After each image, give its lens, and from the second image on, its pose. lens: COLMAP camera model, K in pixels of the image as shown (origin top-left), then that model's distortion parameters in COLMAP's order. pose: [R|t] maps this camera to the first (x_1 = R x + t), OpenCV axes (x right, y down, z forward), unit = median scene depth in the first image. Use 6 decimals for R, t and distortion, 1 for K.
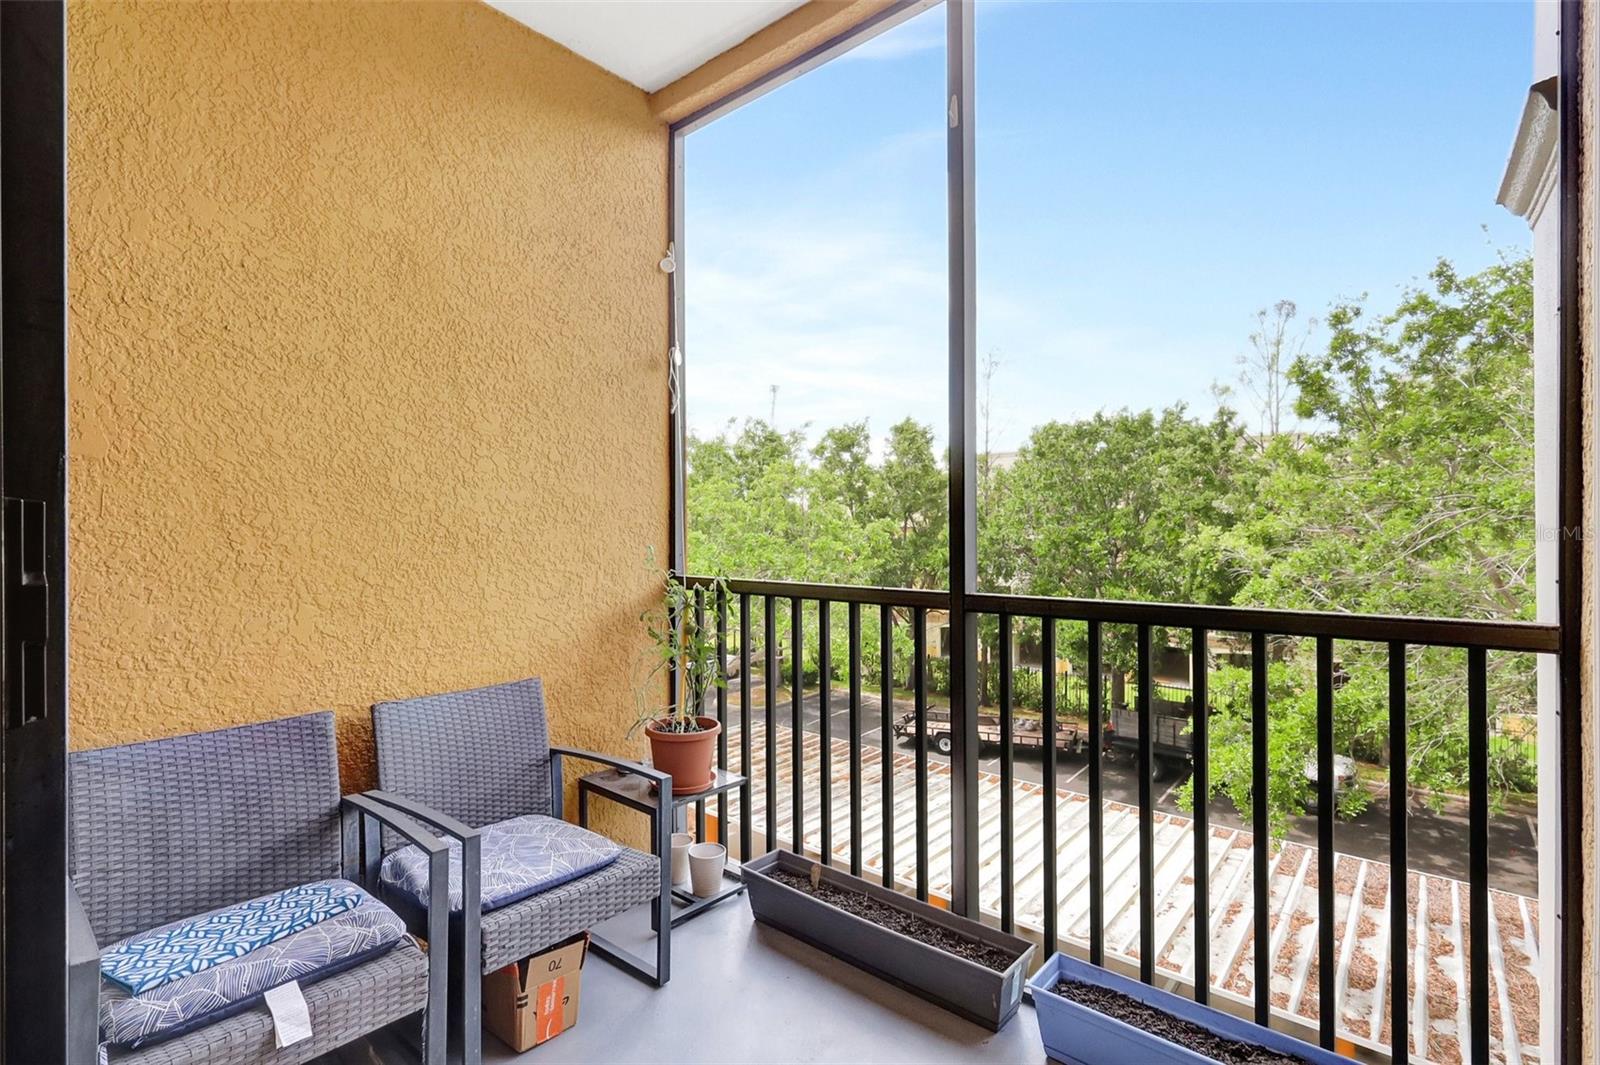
lens RADIAL K [[746.7, 0, 790.2], [0, 746.7, 527.9], [0, 0, 1]] dist [0.000207, 0.000668]
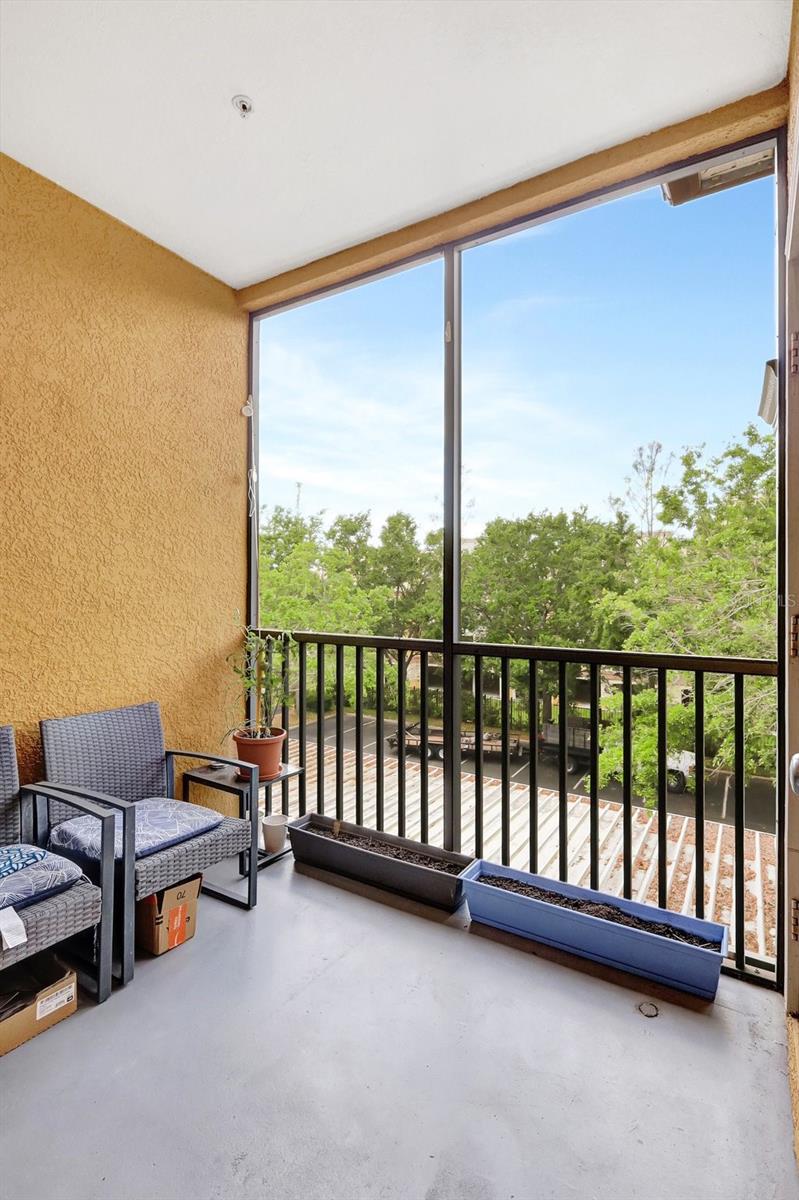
lens RADIAL K [[561.3, 0, 379.4], [0, 561.3, 584.1], [0, 0, 1]] dist [0.000963, -0.000132]
pose [[0.991848, 0.015795, 0.126441, -0.055516], [-0.013945, 0.999783, -0.015502, -0.010813], [-0.126658, 0.013612, 0.991853, -0.111319]]
